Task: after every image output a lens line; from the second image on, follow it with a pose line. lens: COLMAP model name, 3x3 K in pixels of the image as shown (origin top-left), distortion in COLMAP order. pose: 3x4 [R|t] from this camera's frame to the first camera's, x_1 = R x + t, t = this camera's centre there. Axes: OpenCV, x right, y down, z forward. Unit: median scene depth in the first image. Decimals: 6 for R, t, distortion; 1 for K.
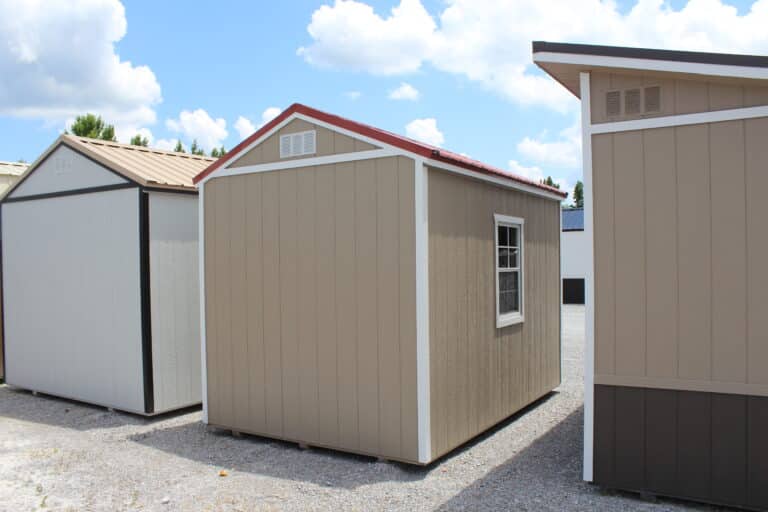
lens RADIAL K [[651.8, 0, 381.2], [0, 651.8, 264.2], [0, 0, 1]] dist [-0.119359, 0.079552]
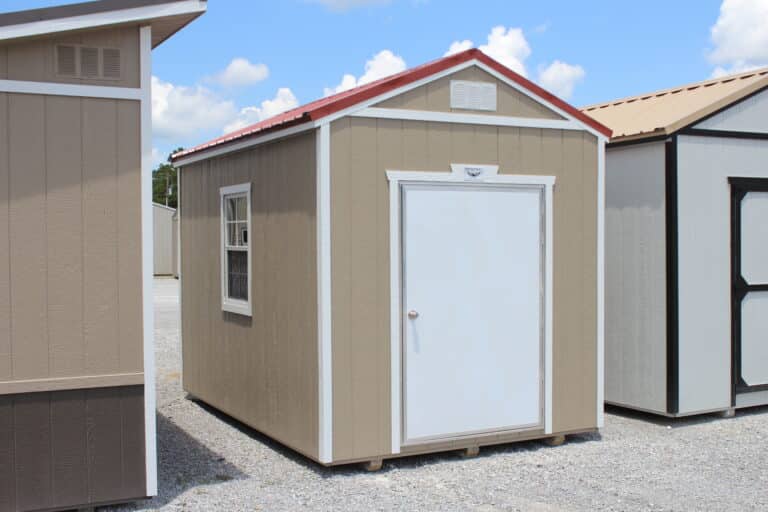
lens RADIAL K [[717.0, 0, 383.3], [0, 717.0, 250.5], [0, 0, 1]] dist [-0.093586, -0.015966]
pose [[0.592156, -0.006782, 0.805794, -0.957743], [0.001908, 0.999974, 0.007014, 0.010747], [-0.805821, -0.002616, 0.592154, 0.543264]]
